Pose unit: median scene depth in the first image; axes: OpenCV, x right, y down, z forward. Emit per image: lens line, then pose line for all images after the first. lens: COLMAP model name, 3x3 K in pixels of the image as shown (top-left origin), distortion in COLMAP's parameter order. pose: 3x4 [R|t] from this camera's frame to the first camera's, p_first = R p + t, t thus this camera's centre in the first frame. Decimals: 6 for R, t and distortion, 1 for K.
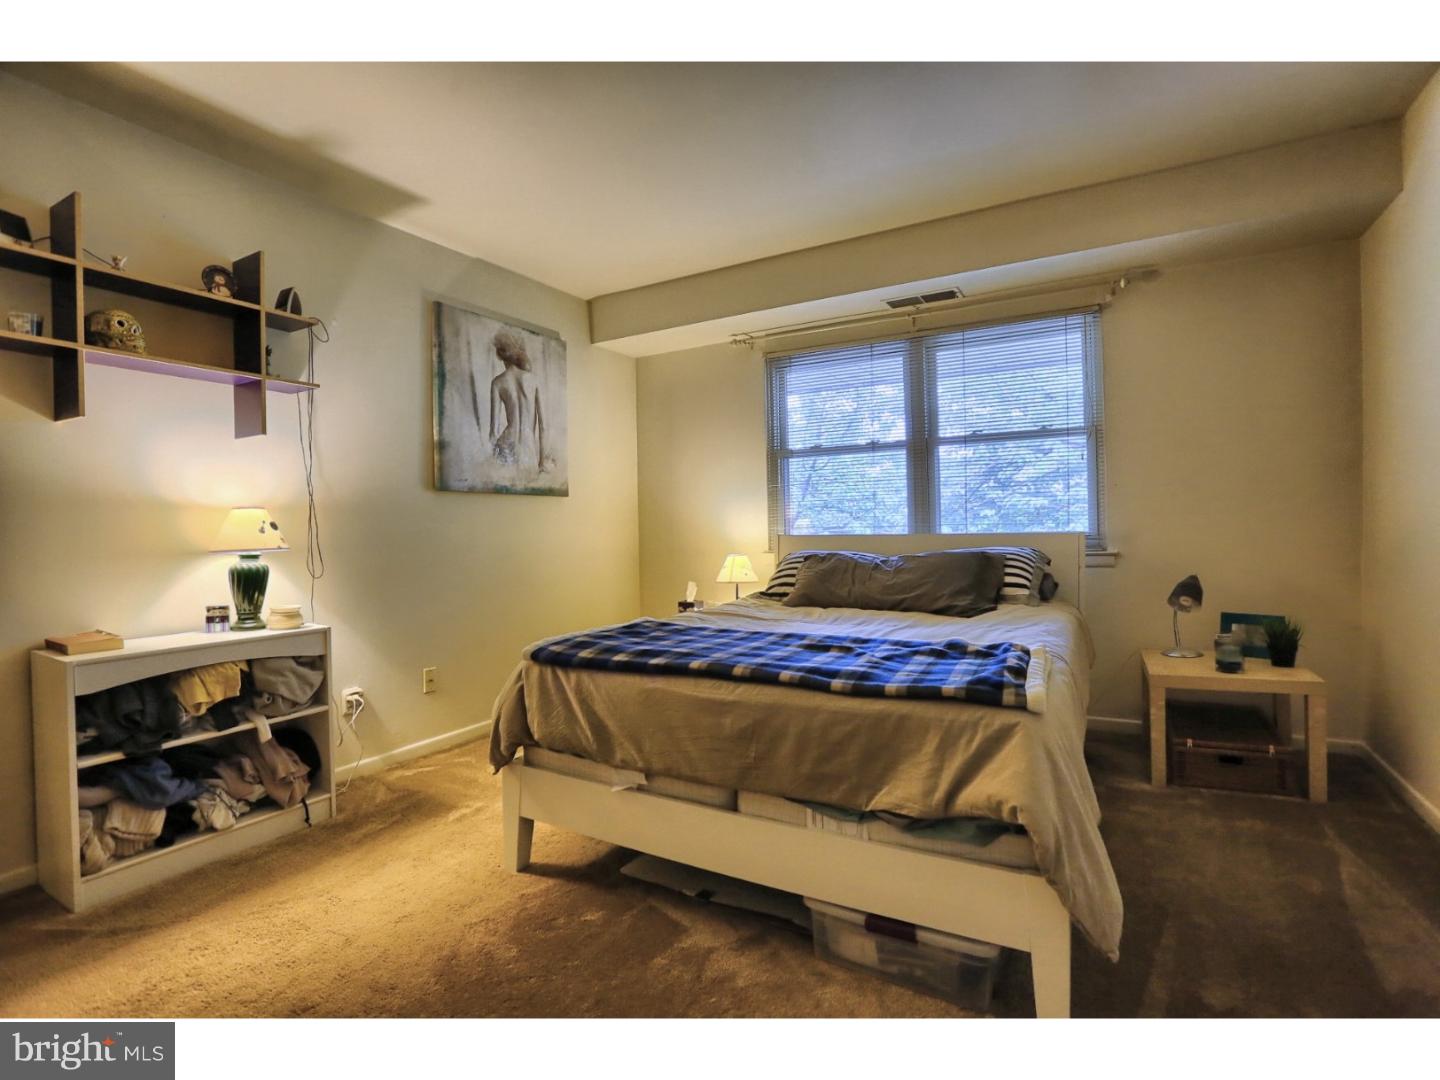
lens RADIAL K [[699.5, 0, 723.8], [0, 699.5, 533.0], [0, 0, 1]] dist [-0.068653, 0.025760]
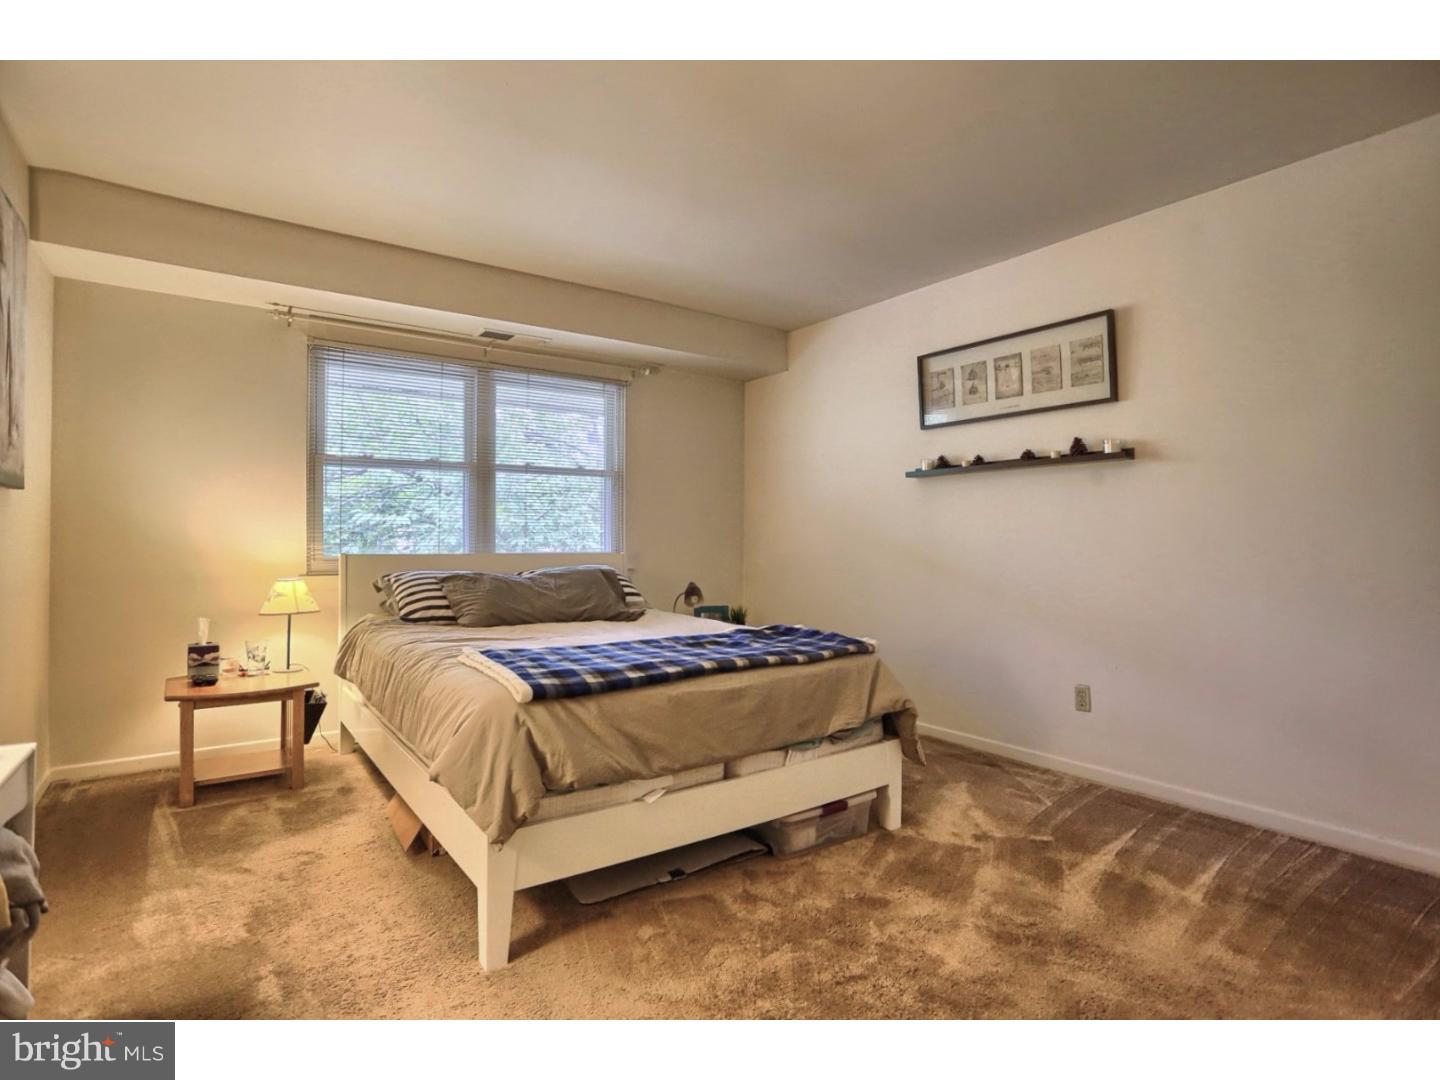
lens RADIAL K [[699.5, 0, 730.9], [0, 699.5, 538.2], [0, 0, 1]] dist [-0.068653, 0.025760]
pose [[0.405230, 0.019361, 0.914010, -0.627753], [-0.002281, 0.999794, -0.020167, -0.001752], [-0.914212, 0.006088, 0.405190, 0.275016]]
